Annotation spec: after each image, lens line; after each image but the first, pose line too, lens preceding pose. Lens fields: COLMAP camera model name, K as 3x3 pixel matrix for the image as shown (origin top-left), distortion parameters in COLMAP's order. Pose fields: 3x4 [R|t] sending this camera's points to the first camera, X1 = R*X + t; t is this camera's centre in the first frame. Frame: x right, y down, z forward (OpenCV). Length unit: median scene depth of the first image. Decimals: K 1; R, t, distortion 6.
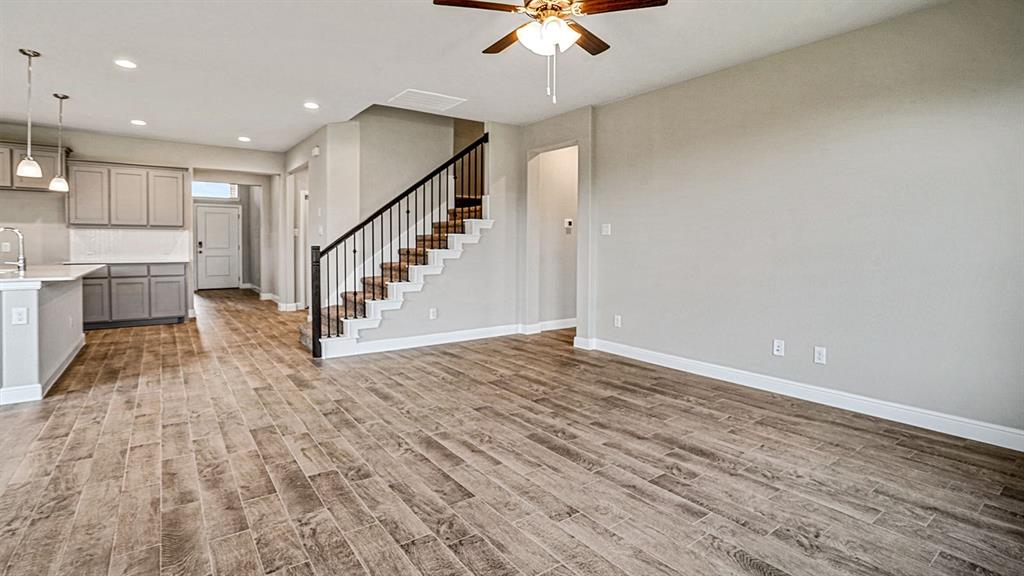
lens RADIAL K [[483.3, 0, 518.0], [0, 483.3, 255.0], [0, 0, 1]] dist [-0.064567, 0.024898]
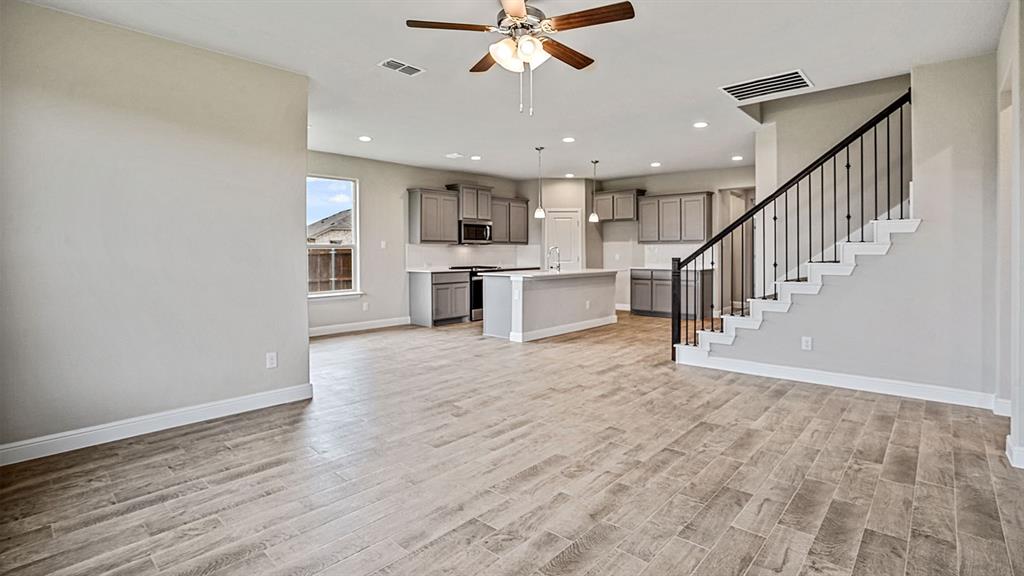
lens RADIAL K [[483.3, 0, 518.0], [0, 483.3, 255.0], [0, 0, 1]] dist [-0.064567, 0.024898]
pose [[0.201271, -0.000085, -0.979536, 0.834274], [-0.018336, 0.999824, -0.003854, -0.021460], [0.979364, 0.018737, 0.201234, 0.622742]]
